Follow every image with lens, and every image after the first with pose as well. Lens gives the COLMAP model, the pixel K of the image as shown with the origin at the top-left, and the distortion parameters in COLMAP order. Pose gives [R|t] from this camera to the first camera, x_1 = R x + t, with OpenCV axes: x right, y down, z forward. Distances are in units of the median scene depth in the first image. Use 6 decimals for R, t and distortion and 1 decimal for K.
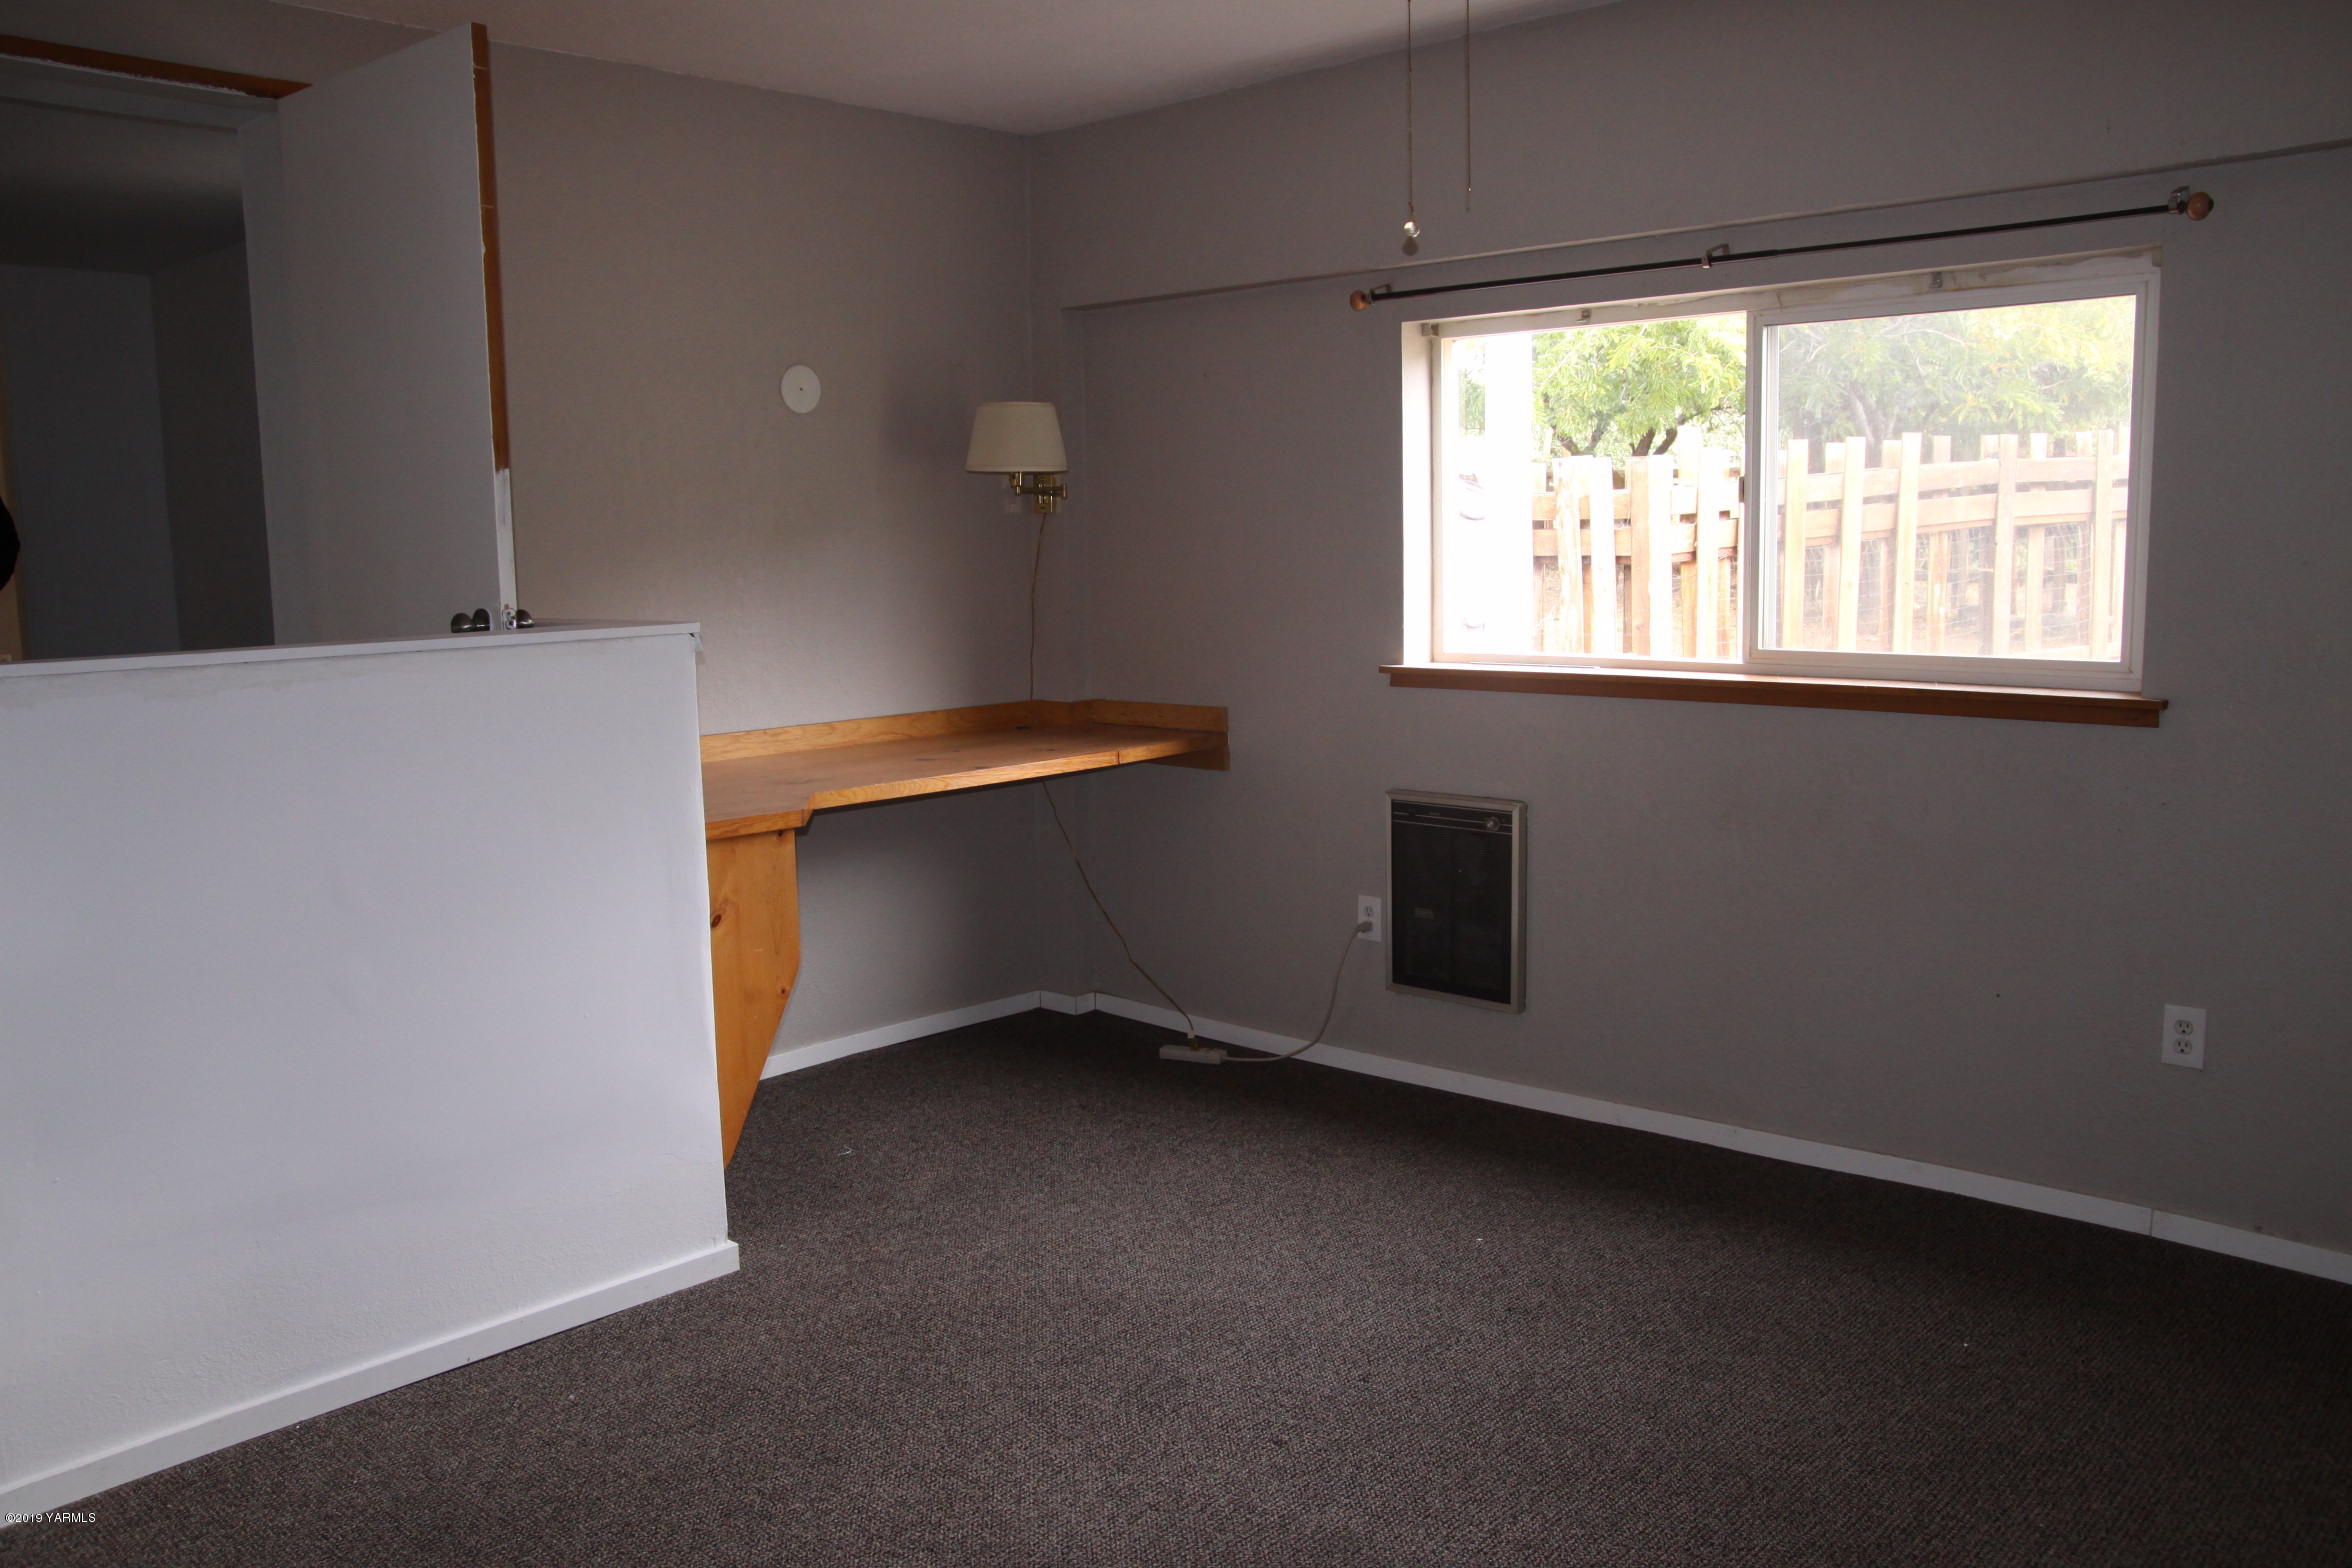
lens RADIAL K [[1853.9, 0, 1182.6], [0, 1853.9, 768.4], [0, 0, 1]] dist [-0.137303, 0.141425]
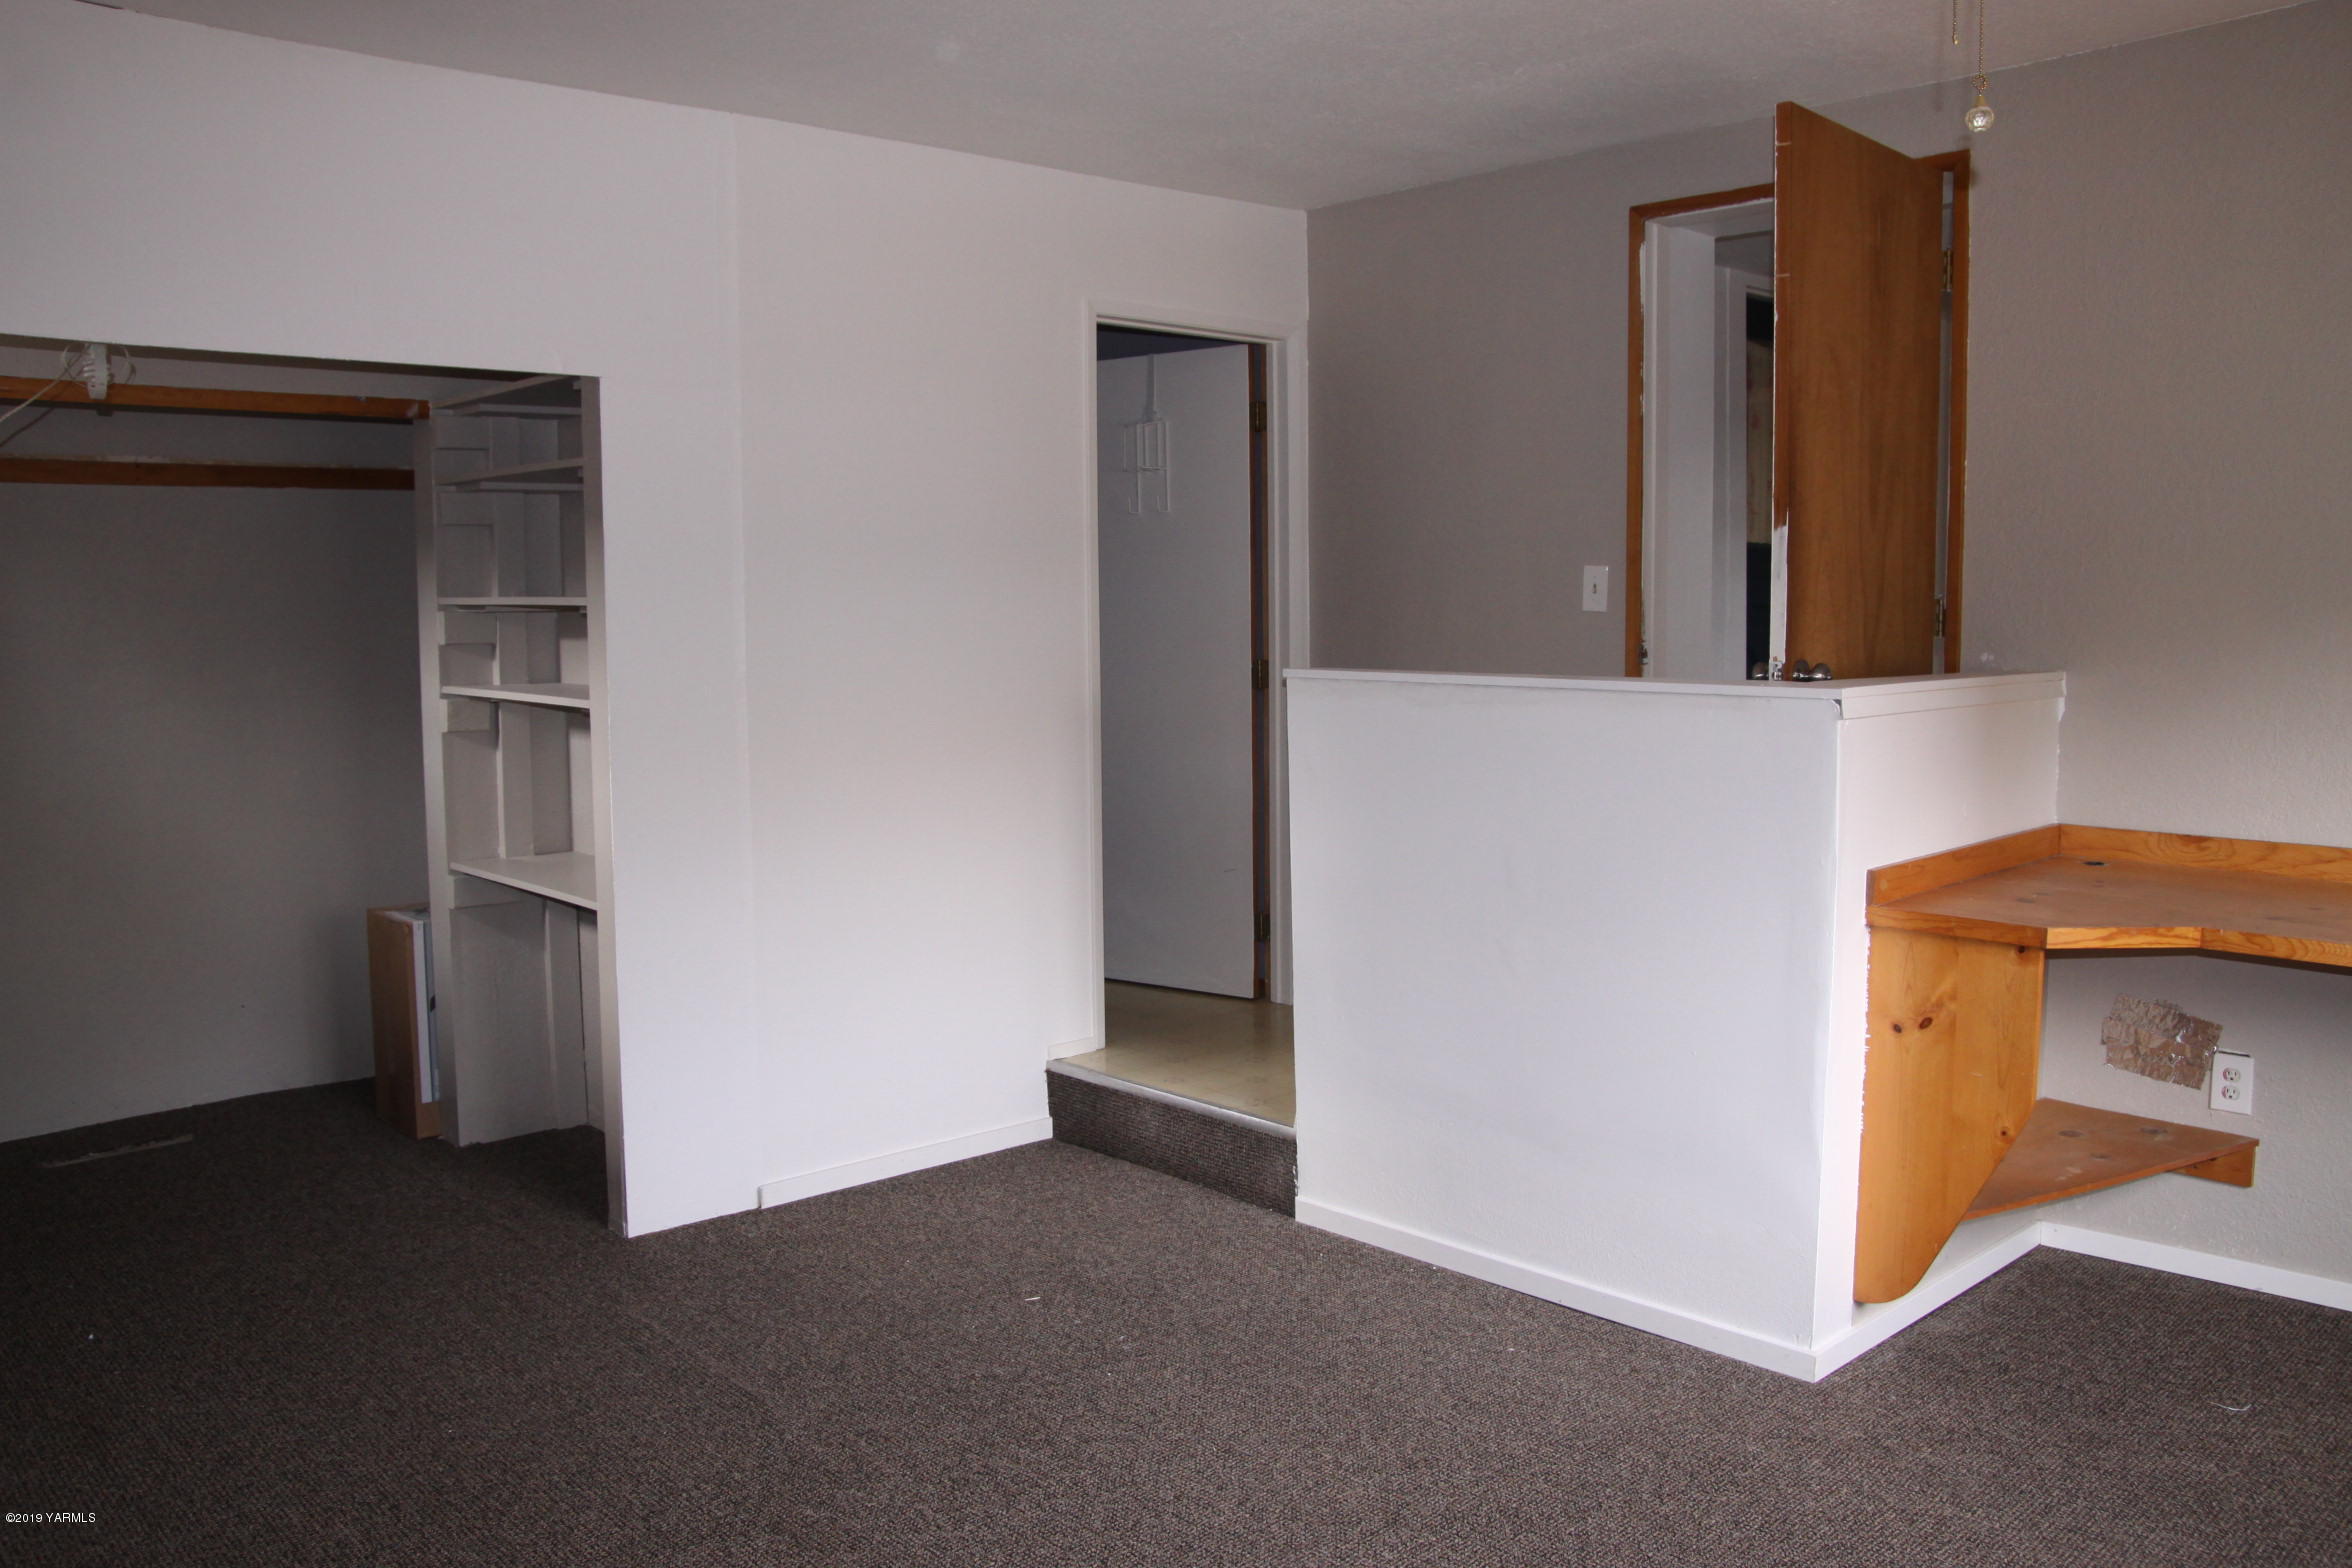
lens RADIAL K [[1853.9, 0, 1182.6], [0, 1853.9, 768.4], [0, 0, 1]] dist [-0.137303, 0.141425]
pose [[-0.074714, 0.108487, -0.991286, 0.675498], [-0.116377, 0.986324, 0.116715, -0.106395], [0.990391, 0.124083, -0.061067, 0.717284]]
